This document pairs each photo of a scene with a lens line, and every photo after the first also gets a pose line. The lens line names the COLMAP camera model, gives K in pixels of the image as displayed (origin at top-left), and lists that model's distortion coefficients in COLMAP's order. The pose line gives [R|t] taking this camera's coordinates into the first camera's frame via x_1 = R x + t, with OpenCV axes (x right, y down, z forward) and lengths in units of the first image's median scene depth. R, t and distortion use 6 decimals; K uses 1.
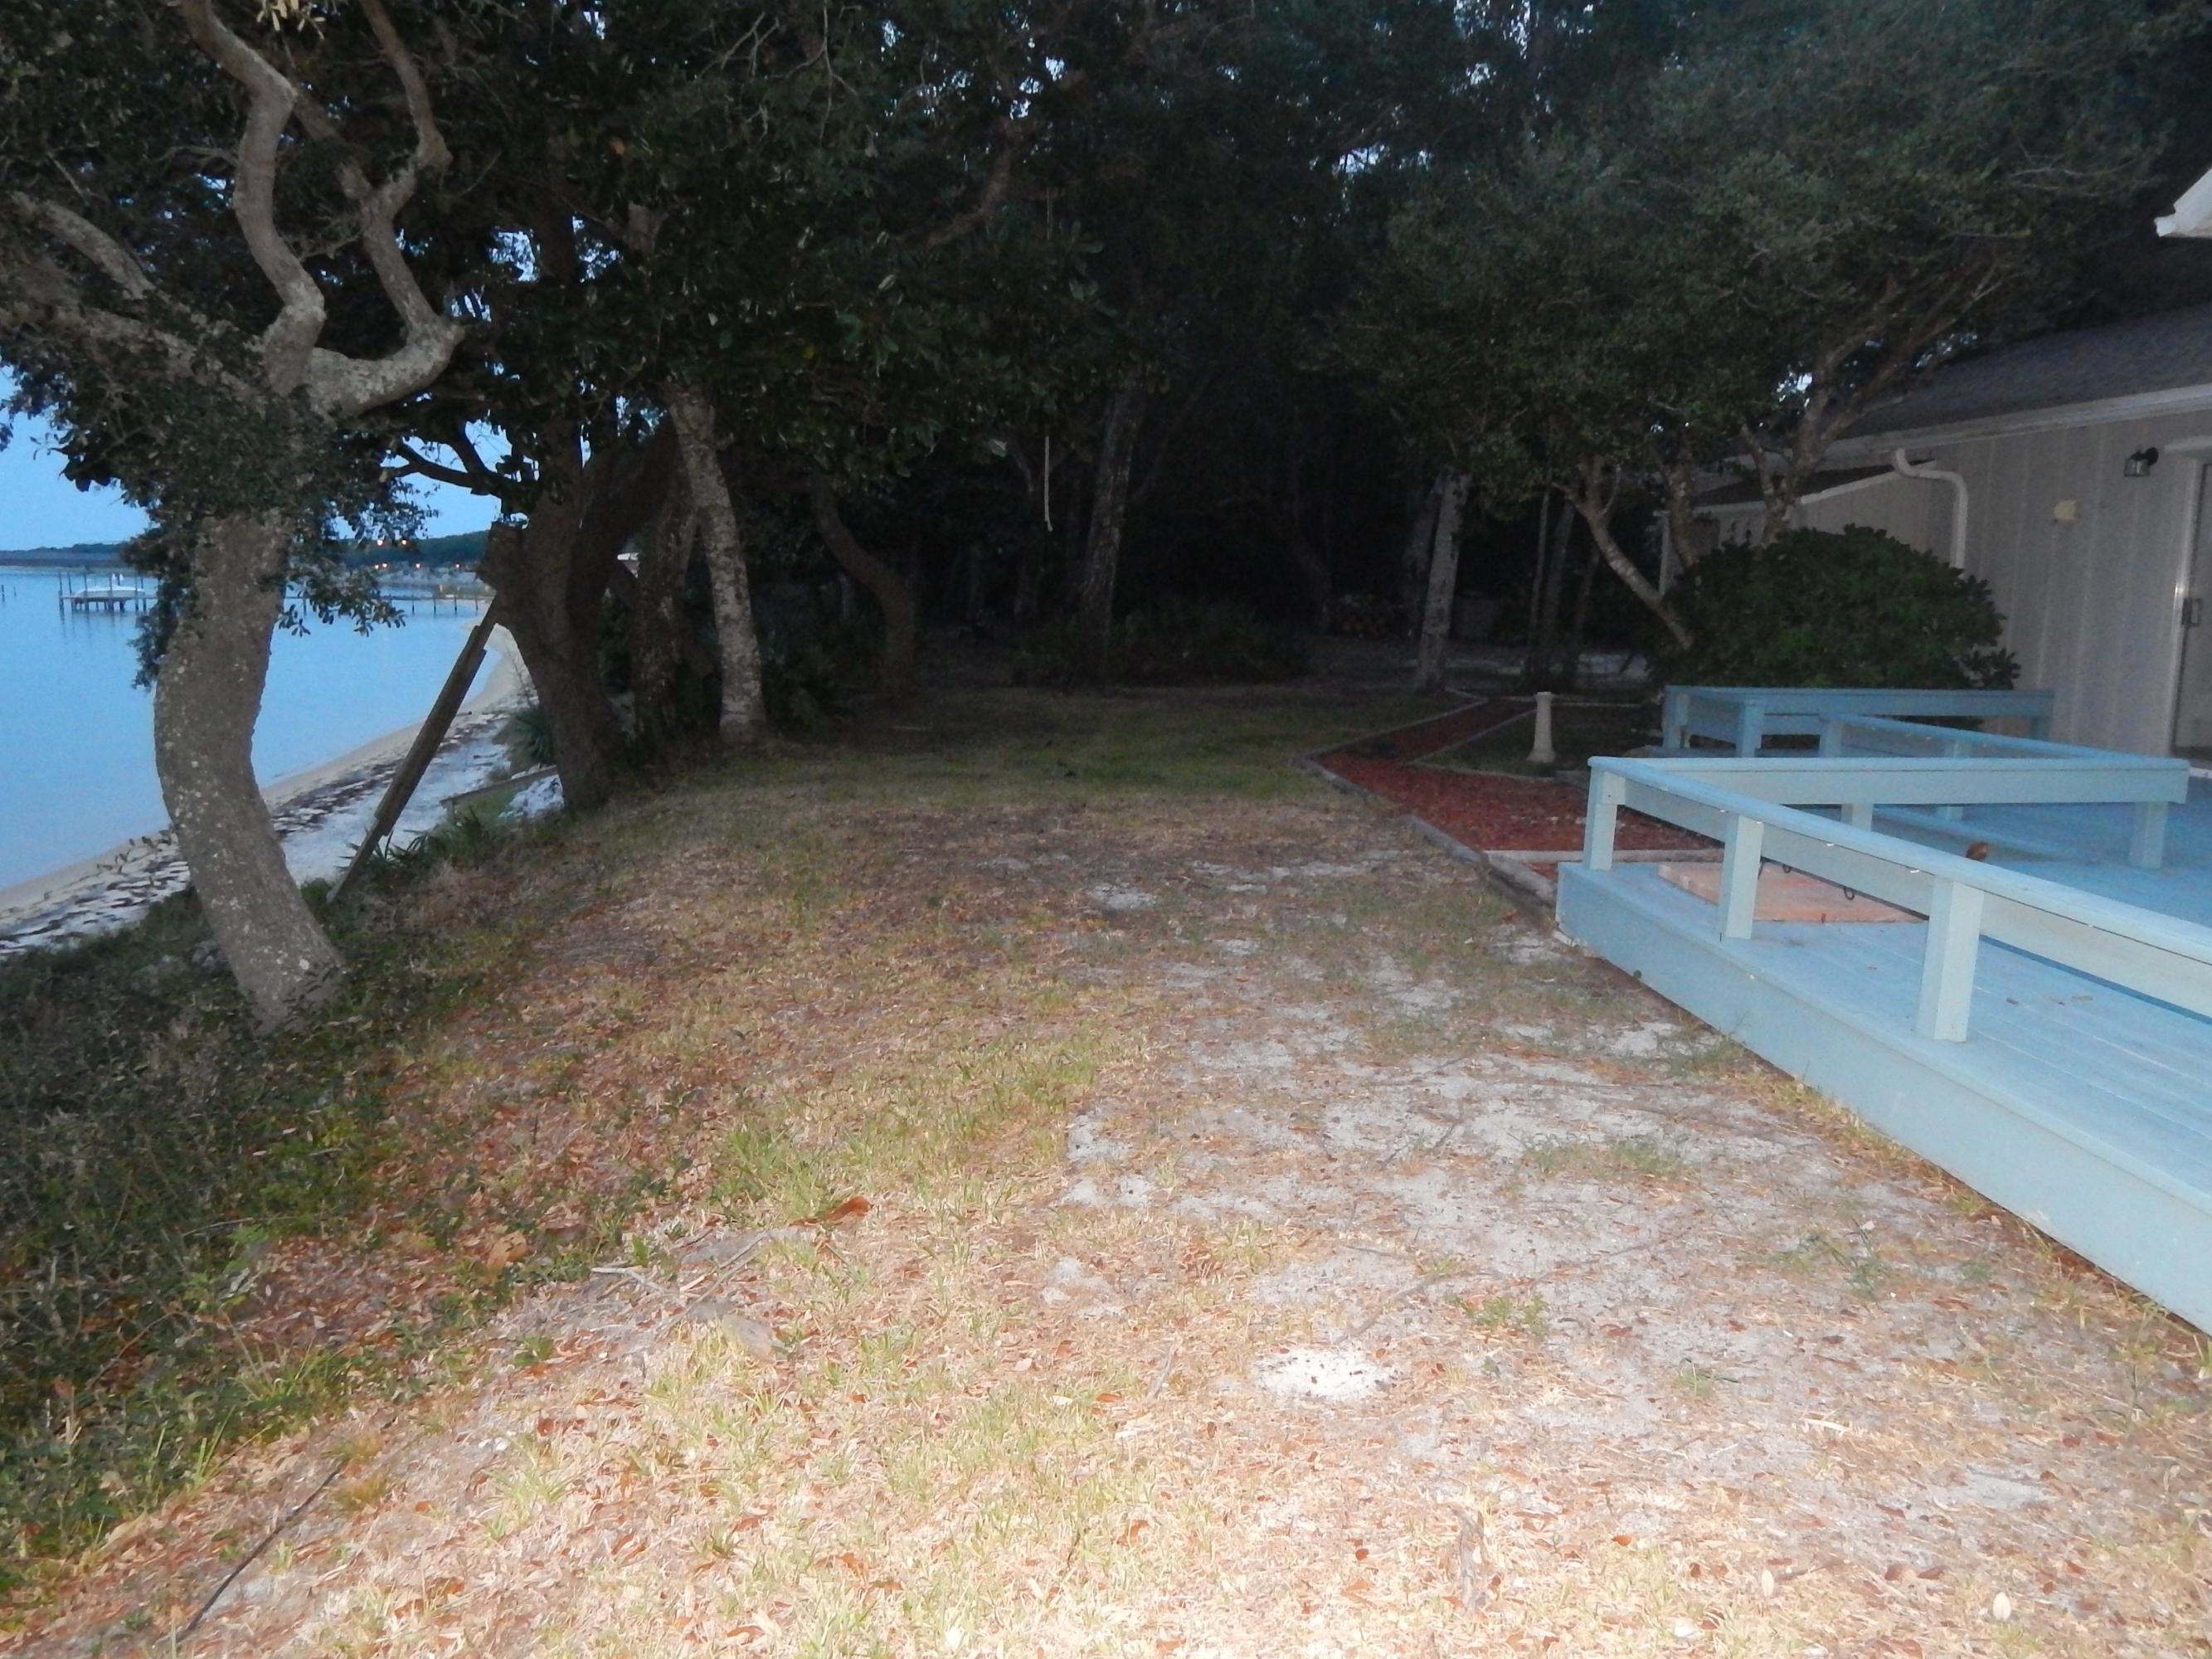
lens RADIAL K [[1591.3, 0, 1115.4], [0, 1591.3, 813.5], [0, 0, 1]] dist [-0.003184, -0.008191]
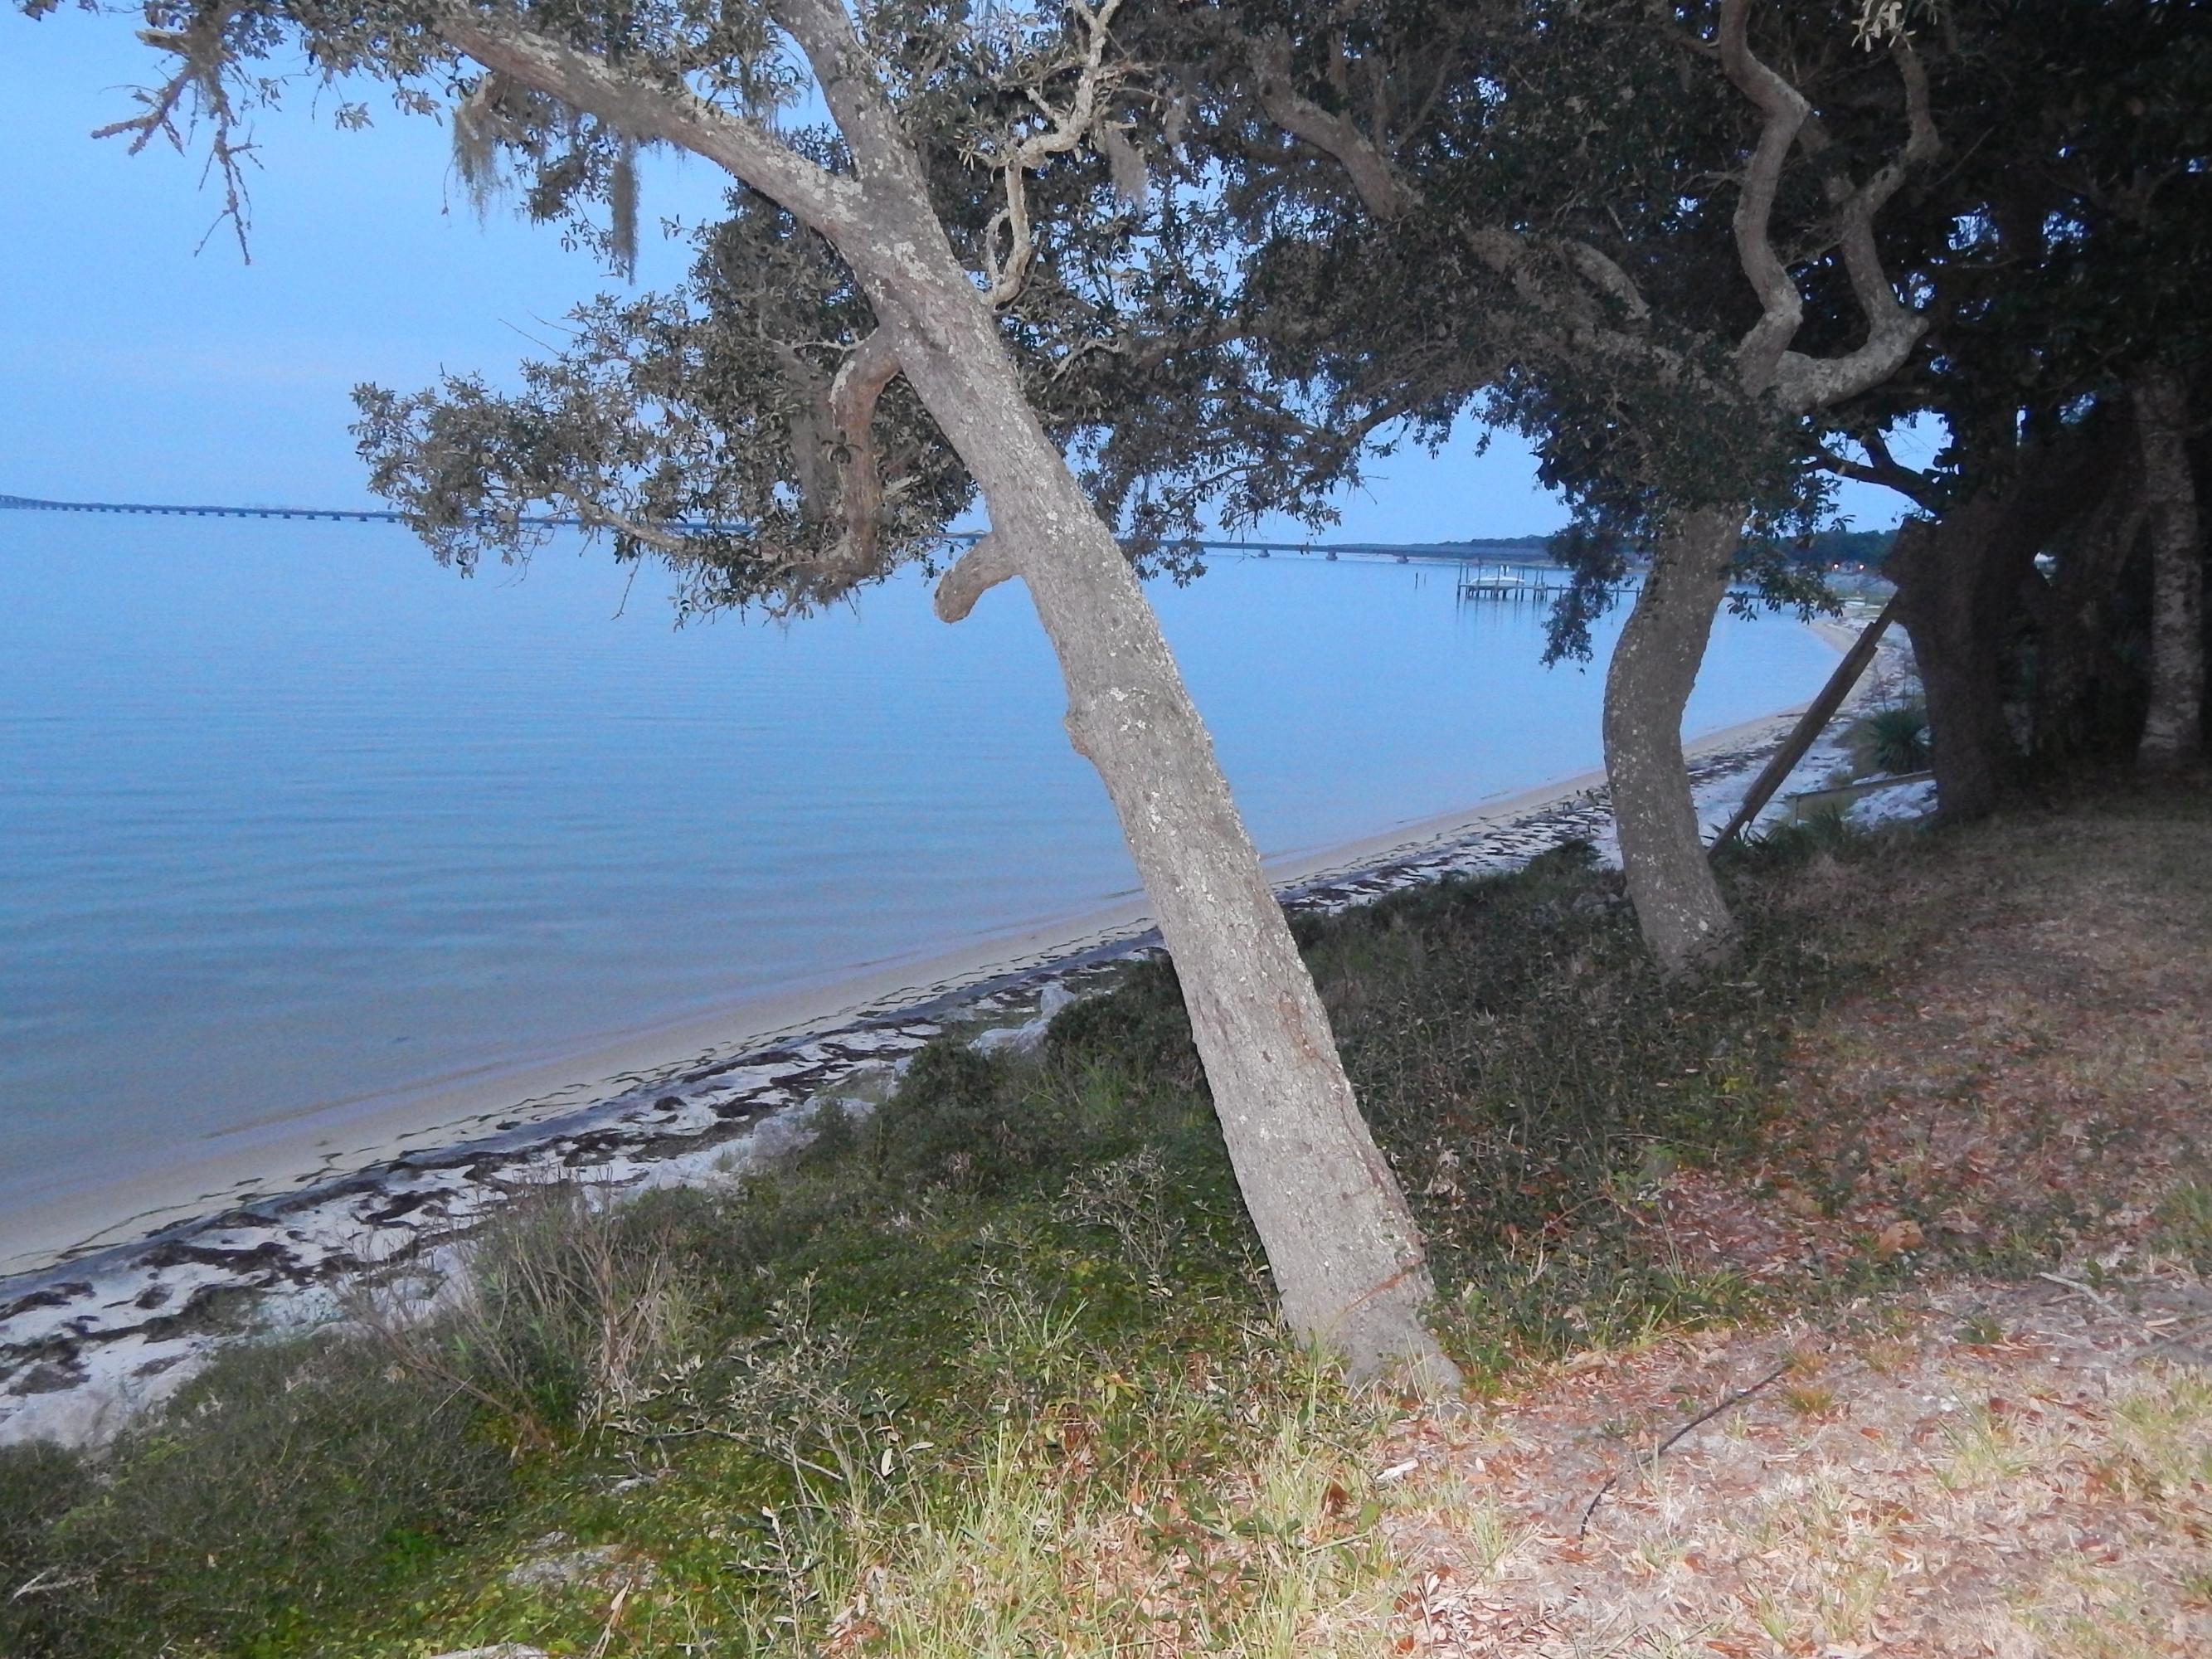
lens RADIAL K [[1605.0, 0, 1119.5], [0, 1605.0, 818.6], [0, 0, 1]] dist [-0.005257, -0.006440]
pose [[0.704131, 0.130465, -0.697982, -0.042147], [-0.128974, 0.990124, 0.054961, 0.015439], [0.698259, 0.051322, 0.714003, -0.062034]]
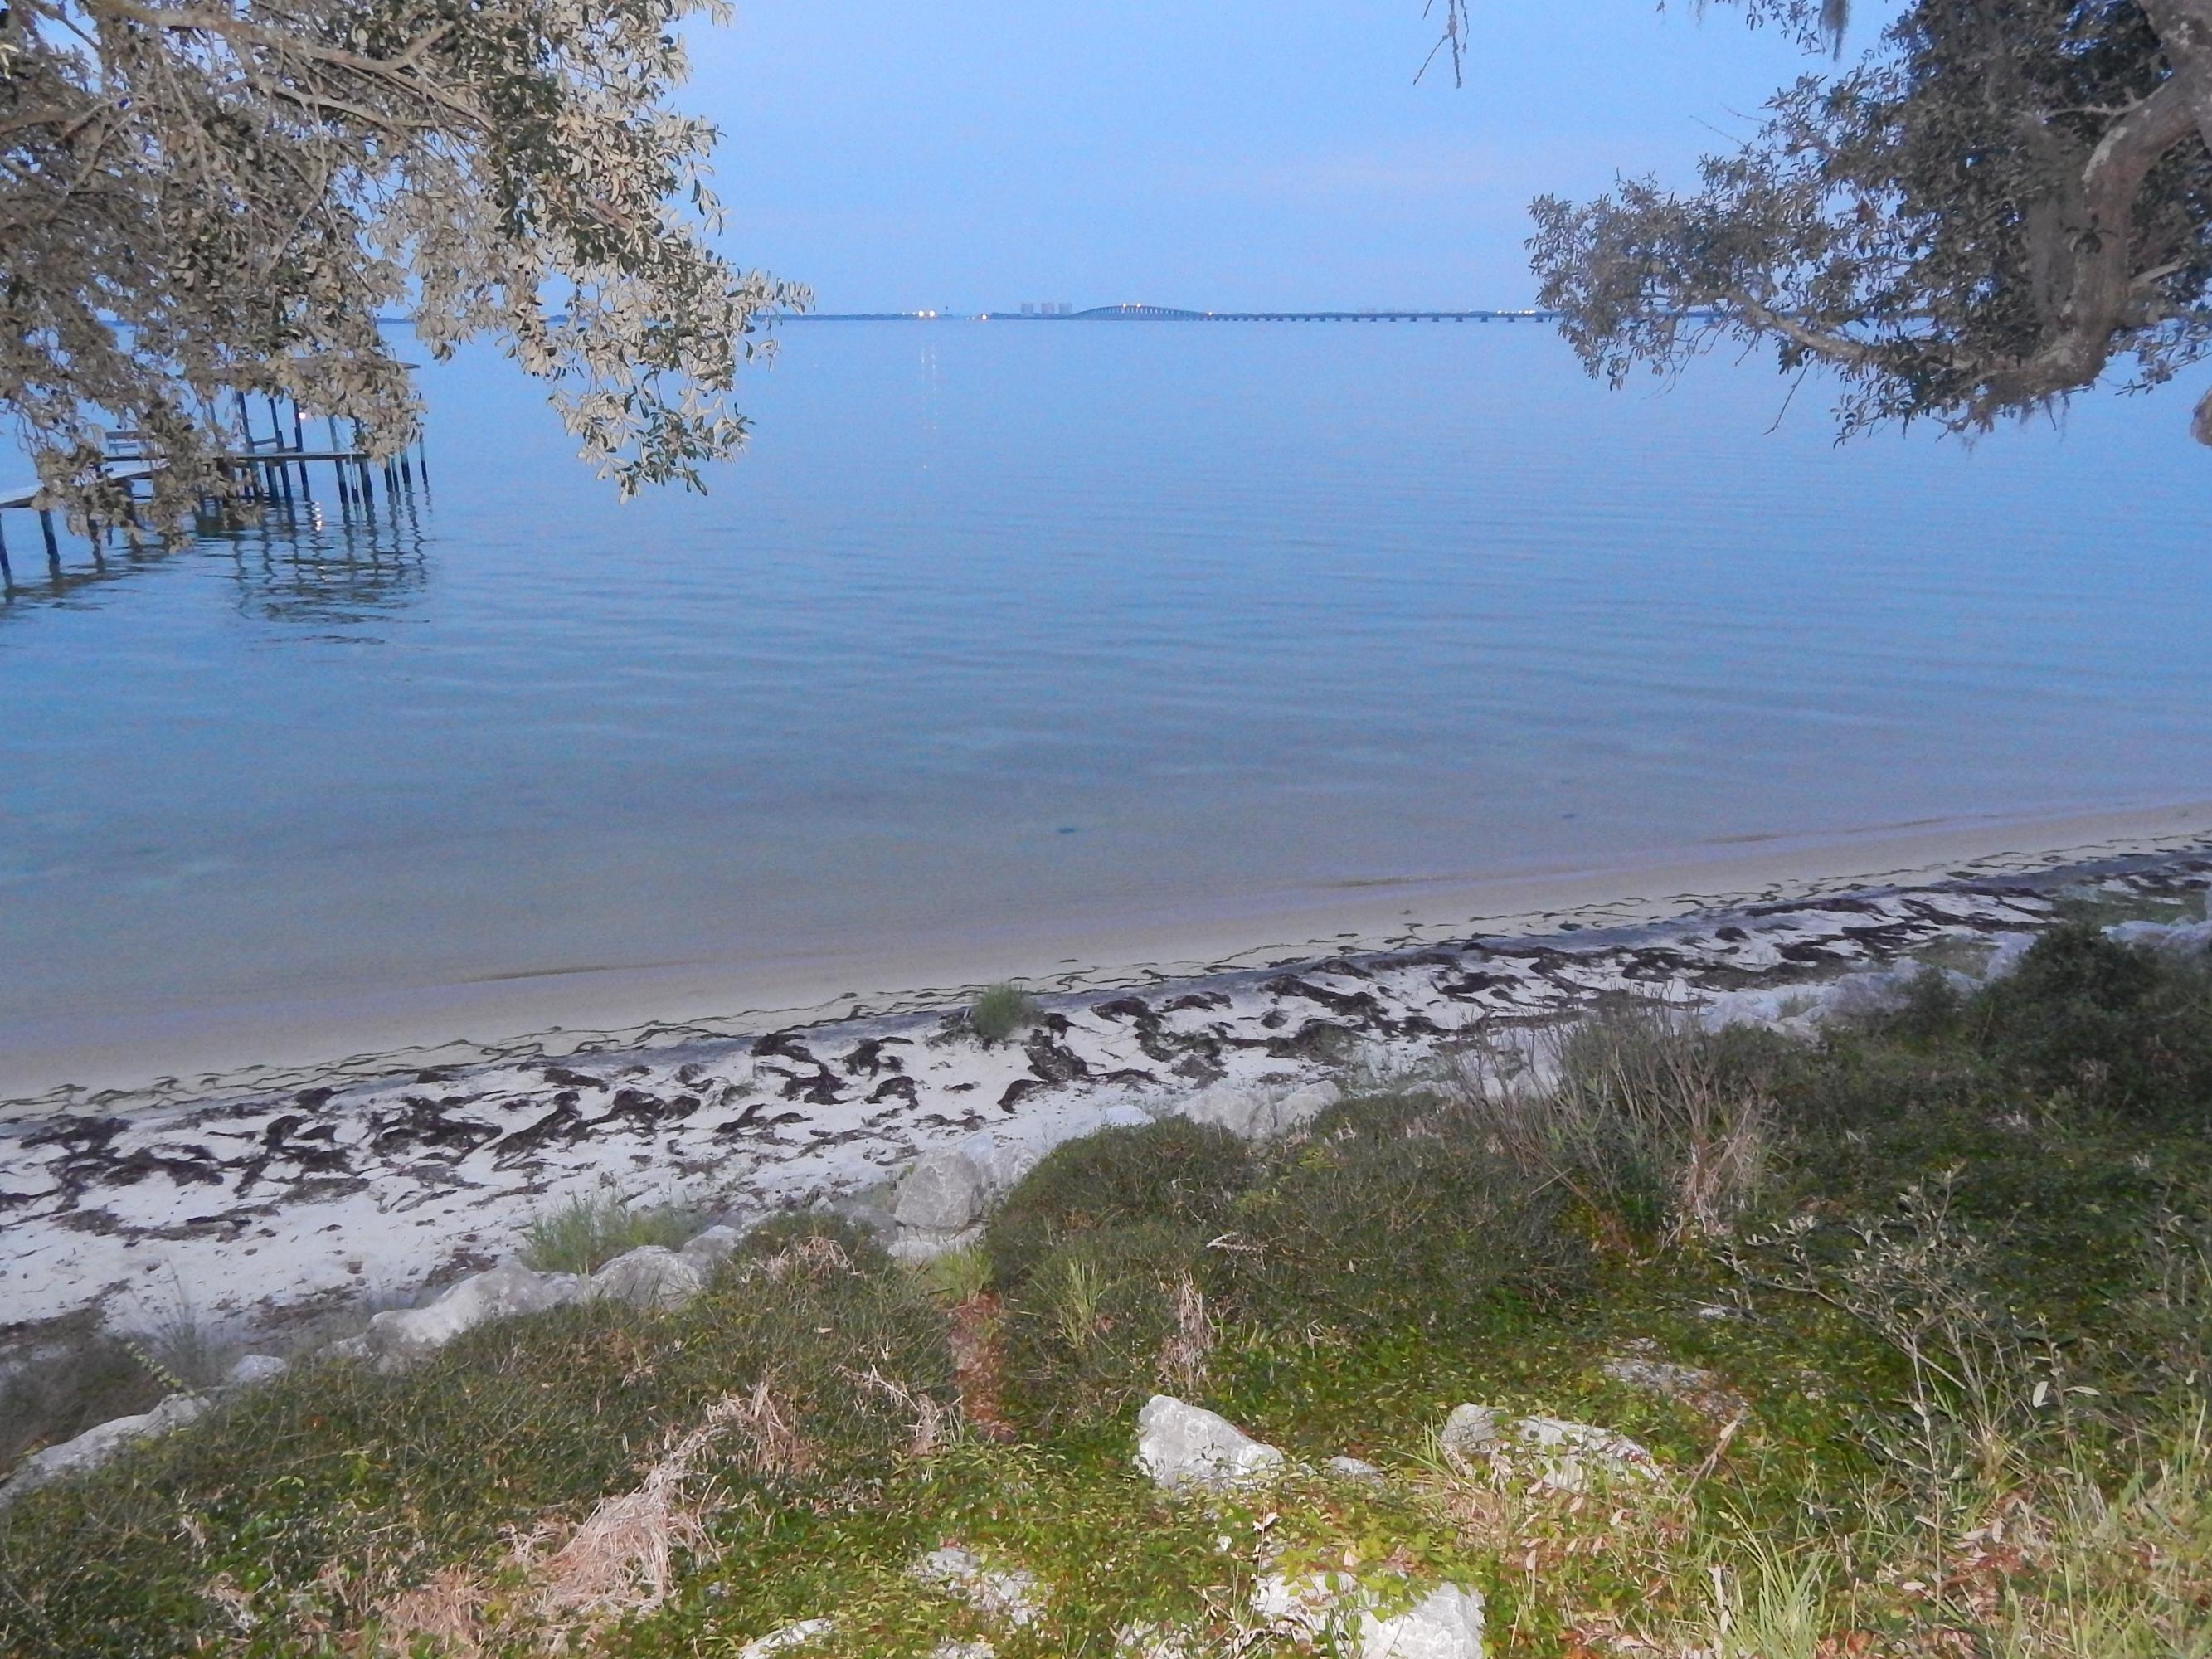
lens RADIAL K [[1616.3, 0, 1106.0], [0, 1616.3, 829.5], [0, 0, 1]] dist [-0.012429, 0.000758]
pose [[0.137532, 0.285735, -0.948388, -0.063511], [-0.141976, 0.953287, 0.266622, 0.011975], [0.980269, 0.097980, 0.171675, -0.104845]]
